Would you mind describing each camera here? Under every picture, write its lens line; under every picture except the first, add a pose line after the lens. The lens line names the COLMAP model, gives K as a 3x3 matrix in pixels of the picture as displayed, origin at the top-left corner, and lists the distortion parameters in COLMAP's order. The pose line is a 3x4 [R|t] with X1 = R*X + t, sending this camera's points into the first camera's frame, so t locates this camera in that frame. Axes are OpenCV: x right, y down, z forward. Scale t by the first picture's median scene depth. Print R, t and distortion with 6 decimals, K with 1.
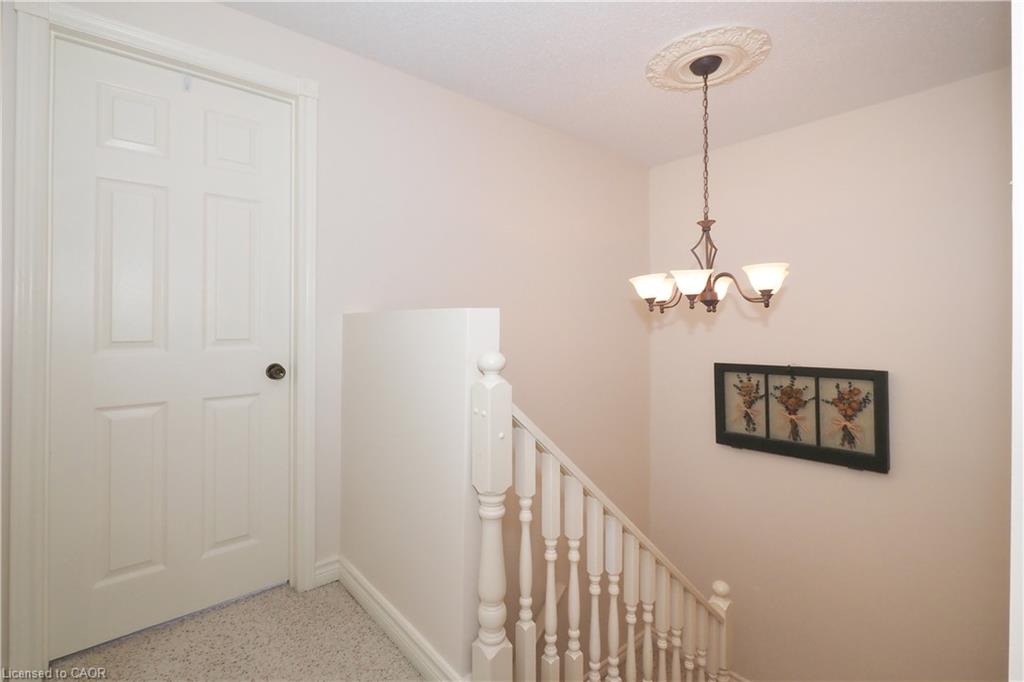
lens RADIAL K [[451.4, 0, 512.0], [0, 451.4, 341.0], [0, 0, 1]] dist [0.000329, 0.000097]
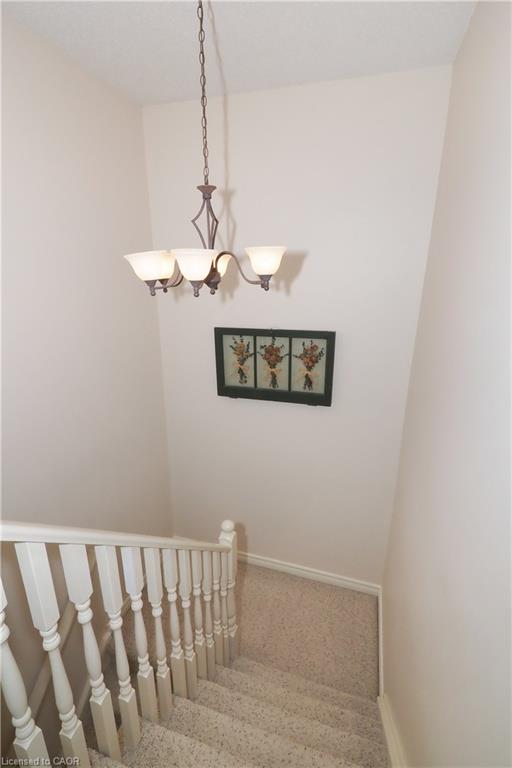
lens RADIAL K [[338.6, 0, 239.7], [0, 338.6, 386.0], [0, 0, 1]] dist [0.000329, 0.000097]
pose [[0.869434, -0.155534, 0.468928, 0.098278], [0.002193, 0.950358, 0.311149, -0.085048], [-0.494044, -0.269496, 0.826615, 0.268174]]
